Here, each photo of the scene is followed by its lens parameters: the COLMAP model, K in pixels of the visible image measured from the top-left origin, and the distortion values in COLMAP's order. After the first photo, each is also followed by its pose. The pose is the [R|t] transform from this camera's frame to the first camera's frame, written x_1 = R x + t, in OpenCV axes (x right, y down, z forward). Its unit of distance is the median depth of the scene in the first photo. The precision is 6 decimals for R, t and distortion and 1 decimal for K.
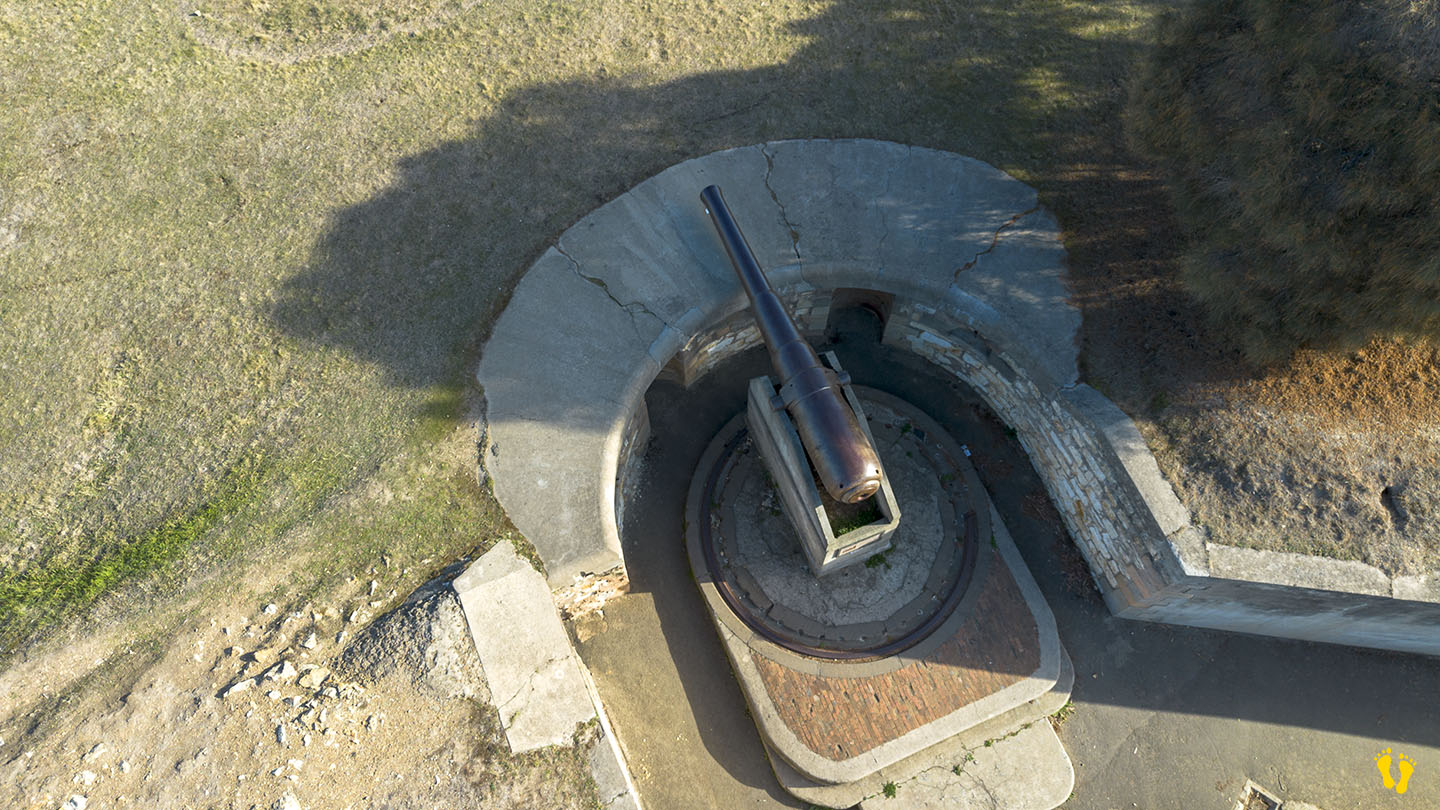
lens RADIAL K [[1008.9, 0, 730.0], [0, 1008.9, 396.3], [0, 0, 1]] dist [0.066964, -0.057821]
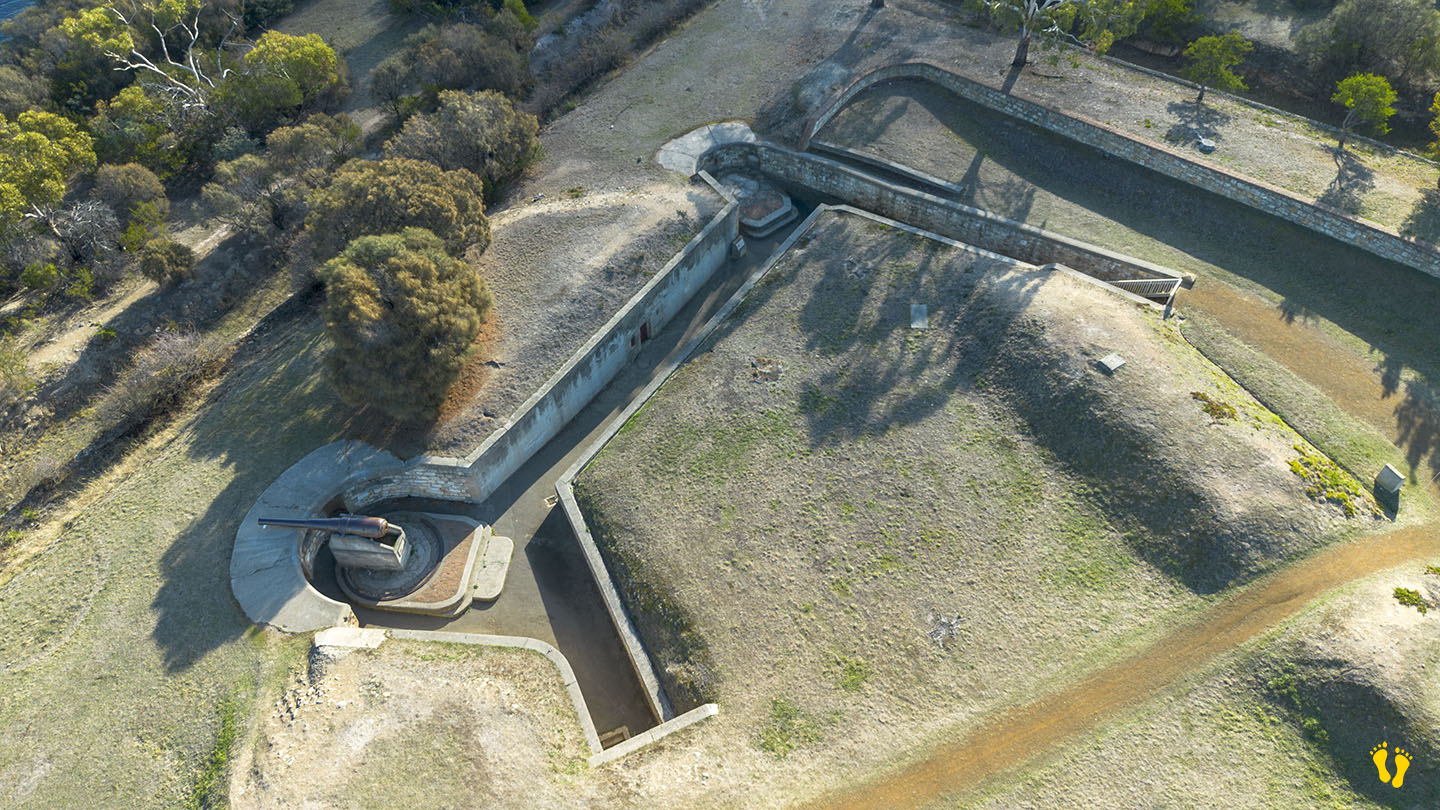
lens RADIAL K [[1008.9, 0, 717.7], [0, 1008.9, 413.6], [0, 0, 1]] dist [0.066964, -0.057821]
pose [[0.471561, -0.676115, 0.566125, -0.831280], [0.811892, 0.583447, 0.020527, 0.595330], [-0.344183, 0.449953, 0.824064, -1.881393]]
